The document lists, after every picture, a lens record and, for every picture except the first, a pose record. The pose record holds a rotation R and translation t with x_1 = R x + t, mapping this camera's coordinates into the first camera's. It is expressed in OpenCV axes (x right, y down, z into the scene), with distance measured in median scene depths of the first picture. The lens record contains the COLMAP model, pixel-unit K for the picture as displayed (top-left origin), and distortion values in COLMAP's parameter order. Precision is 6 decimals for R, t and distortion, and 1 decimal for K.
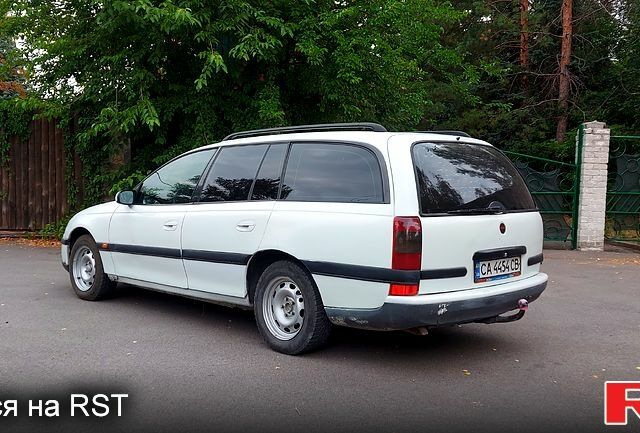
lens RADIAL K [[688.1, 0, 320.0], [0, 688.1, 216.5], [0, 0, 1]] dist [0.197444, -0.386818]
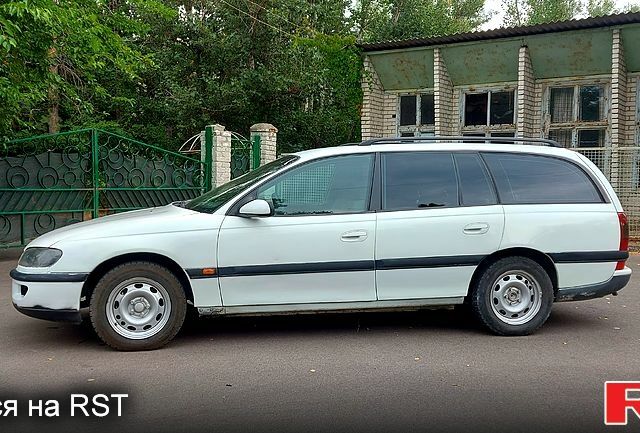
lens RADIAL K [[688.1, 0, 320.0], [0, 688.1, 216.5], [0, 0, 1]] dist [0.197444, -0.386818]
pose [[0.546959, -0.053761, 0.835432, -1.127159], [0.039178, 0.998486, 0.038604, -0.056341], [-0.836242, 0.011616, 0.548237, 0.595984]]
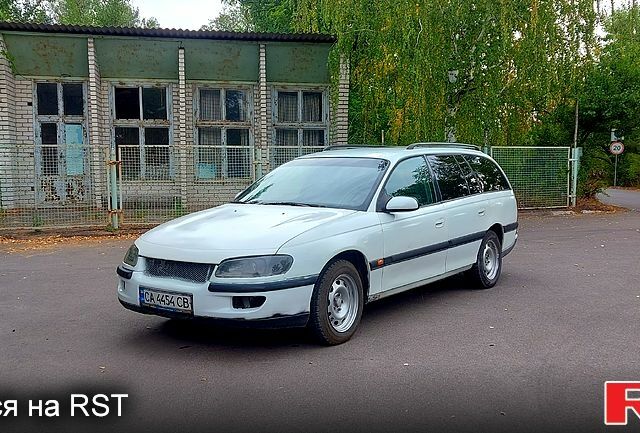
lens RADIAL K [[688.1, 0, 320.0], [0, 688.1, 216.5], [0, 0, 1]] dist [0.197444, -0.386818]
pose [[-0.174329, -0.079600, 0.981465, -1.455238], [0.054480, 0.994421, 0.090328, -0.124404], [-0.983179, 0.069217, -0.169020, 1.551752]]
